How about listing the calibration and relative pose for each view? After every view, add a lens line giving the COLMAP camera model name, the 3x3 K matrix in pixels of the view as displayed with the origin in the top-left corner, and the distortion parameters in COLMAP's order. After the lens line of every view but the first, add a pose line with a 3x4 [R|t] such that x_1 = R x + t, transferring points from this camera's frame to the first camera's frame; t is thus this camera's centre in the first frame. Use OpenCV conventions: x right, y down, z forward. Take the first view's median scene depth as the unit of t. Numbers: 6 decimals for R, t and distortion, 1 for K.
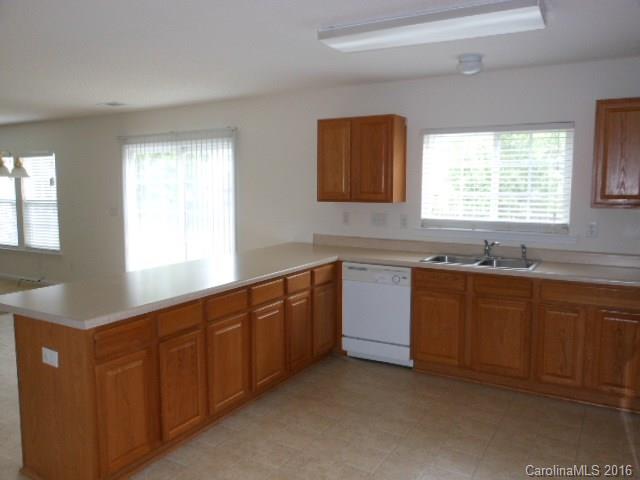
lens RADIAL K [[532.0, 0, 321.7], [0, 532.0, 237.4], [0, 0, 1]] dist [0.072178, 0.007755]
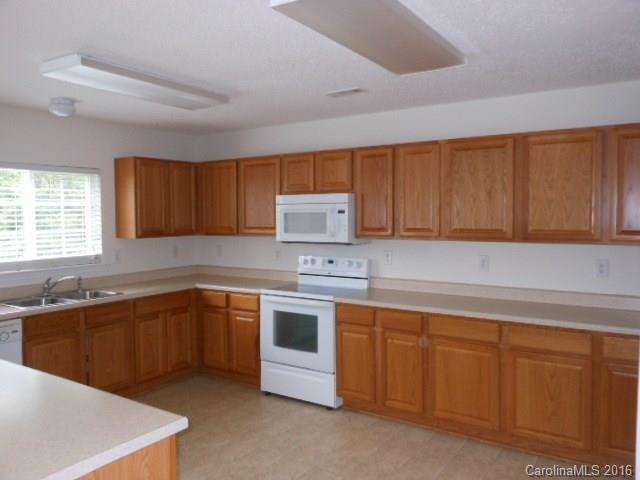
lens RADIAL K [[532.0, 0, 321.2], [0, 532.0, 237.7], [0, 0, 1]] dist [0.072178, 0.007755]
pose [[0.087276, -0.050322, 0.994912, -0.668928], [0.126180, 0.991238, 0.039068, -0.046360], [-0.988161, 0.122129, 0.092861, 0.413967]]
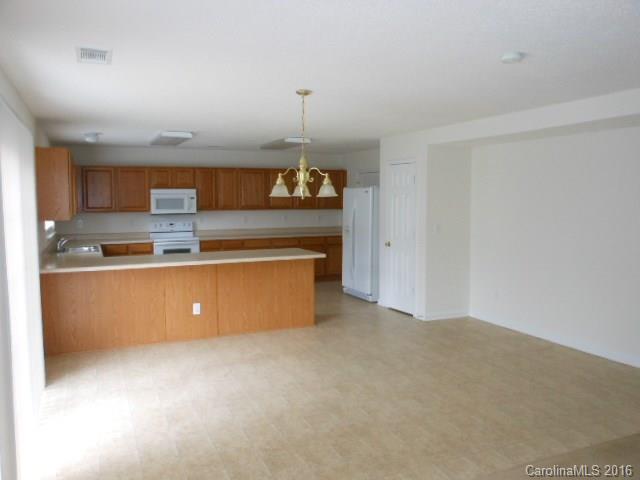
lens RADIAL K [[532.0, 0, 319.6], [0, 532.0, 240.2], [0, 0, 1]] dist [0.072178, 0.007755]
pose [[-0.794823, -0.043518, 0.605278, -1.355362], [0.078541, 0.981659, 0.173717, -0.220592], [-0.601737, 0.185613, -0.776827, 1.882750]]
